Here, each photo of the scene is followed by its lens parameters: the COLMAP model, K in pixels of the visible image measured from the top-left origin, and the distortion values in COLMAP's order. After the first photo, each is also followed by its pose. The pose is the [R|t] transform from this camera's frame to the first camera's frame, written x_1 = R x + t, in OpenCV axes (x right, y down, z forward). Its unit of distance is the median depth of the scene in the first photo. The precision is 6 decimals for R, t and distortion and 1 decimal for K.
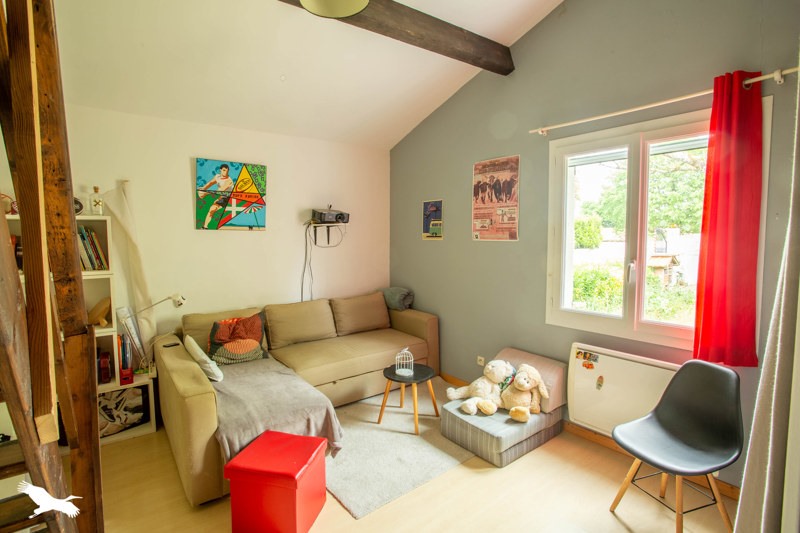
lens RADIAL K [[409.5, 0, 396.1], [0, 409.5, 262.2], [0, 0, 1]] dist [-0.069225, 0.034594]
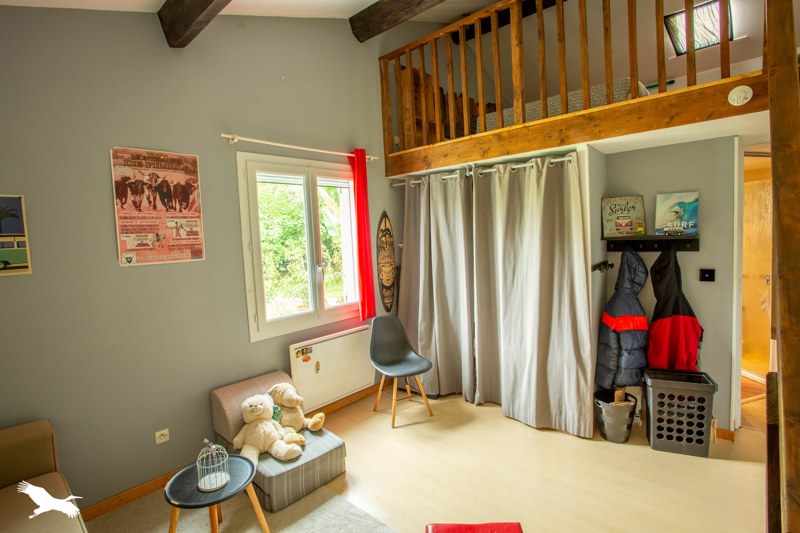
lens RADIAL K [[409.5, 0, 396.1], [0, 409.5, 262.2], [0, 0, 1]] dist [-0.069225, 0.034594]
pose [[-0.211843, -0.058069, 0.975577, -0.566505], [0.107385, 0.990806, 0.082294, -0.071006], [-0.971386, 0.122195, -0.203660, 0.766097]]
